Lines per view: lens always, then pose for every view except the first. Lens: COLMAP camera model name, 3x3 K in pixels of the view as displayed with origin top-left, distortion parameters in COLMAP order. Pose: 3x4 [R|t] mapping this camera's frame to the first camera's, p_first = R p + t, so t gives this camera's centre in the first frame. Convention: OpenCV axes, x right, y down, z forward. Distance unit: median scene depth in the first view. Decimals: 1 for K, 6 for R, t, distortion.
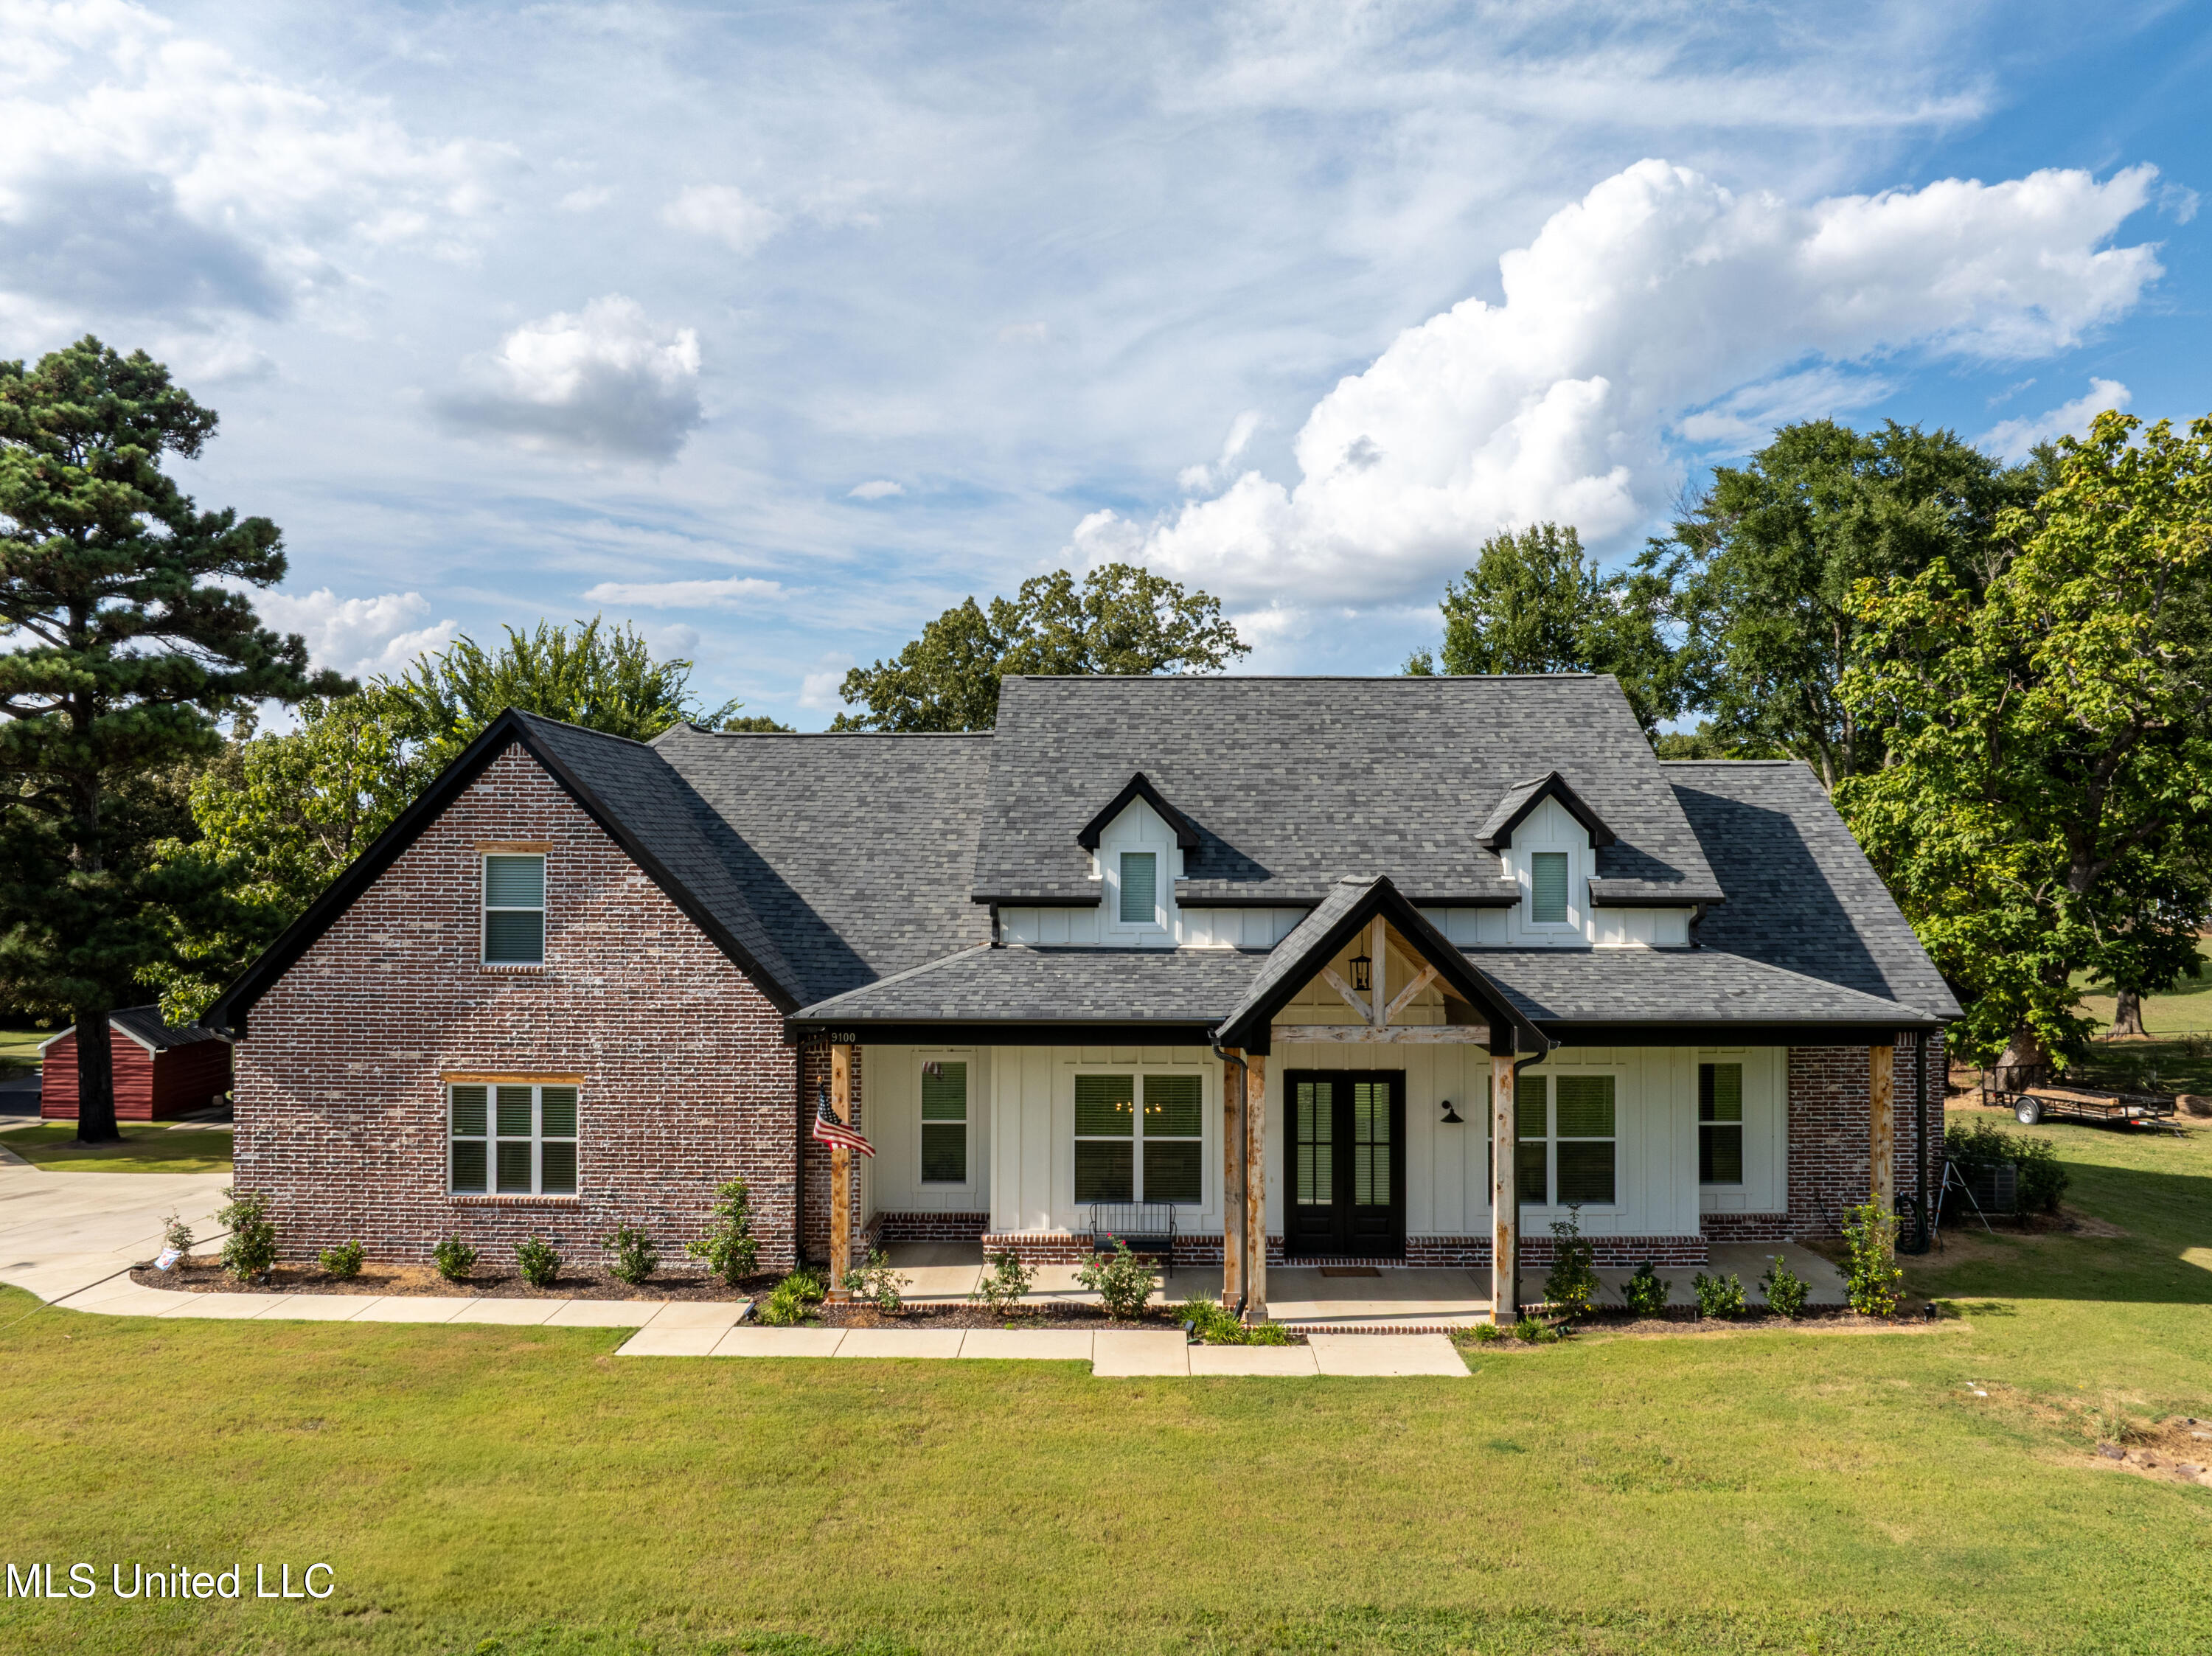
lens RADIAL K [[1694.7, 0, 1106.0], [0, 1694.7, 828.0], [0, 0, 1]] dist [-0.082573, -0.002972]
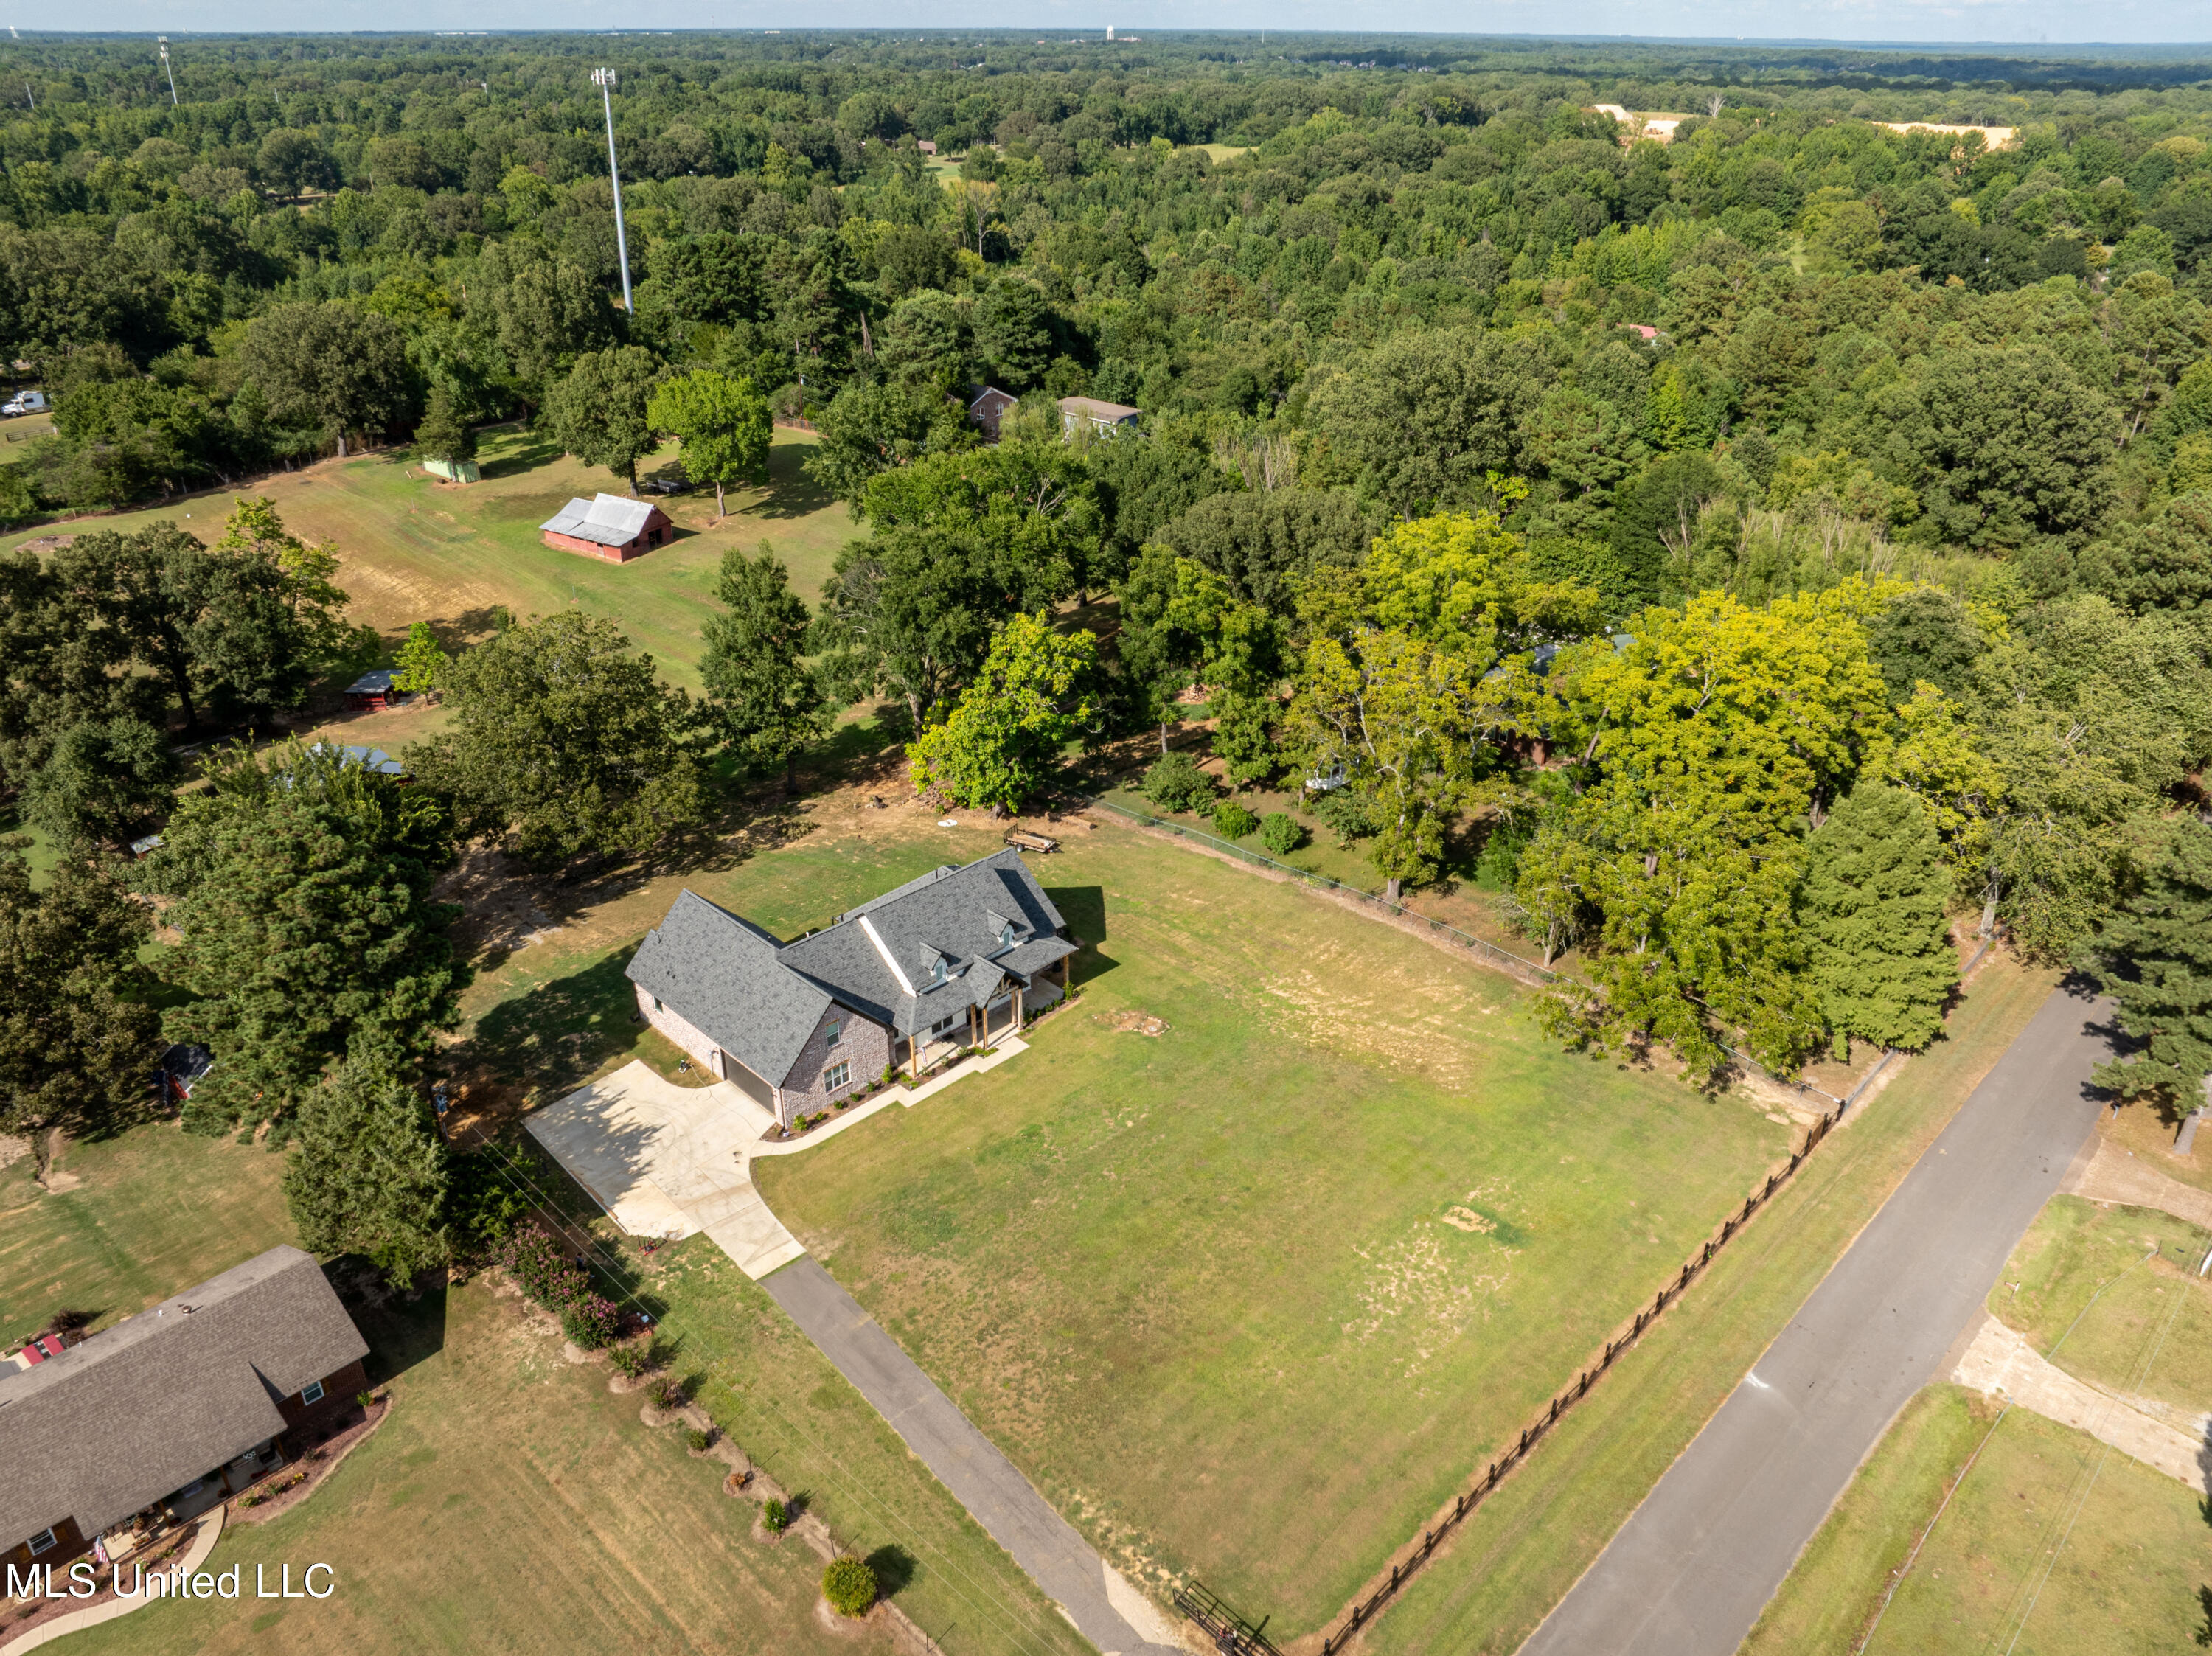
lens RADIAL K [[1553.8, 0, 1106.0], [0, 1553.8, 828.0], [0, 0, 1]] dist [-0.049570, 0.003840]
pose [[0.686627, -0.335126, 0.645162, -2.319758], [-0.007649, 0.884039, 0.467350, -2.348318], [-0.726970, -0.325830, 0.604442, -1.816614]]
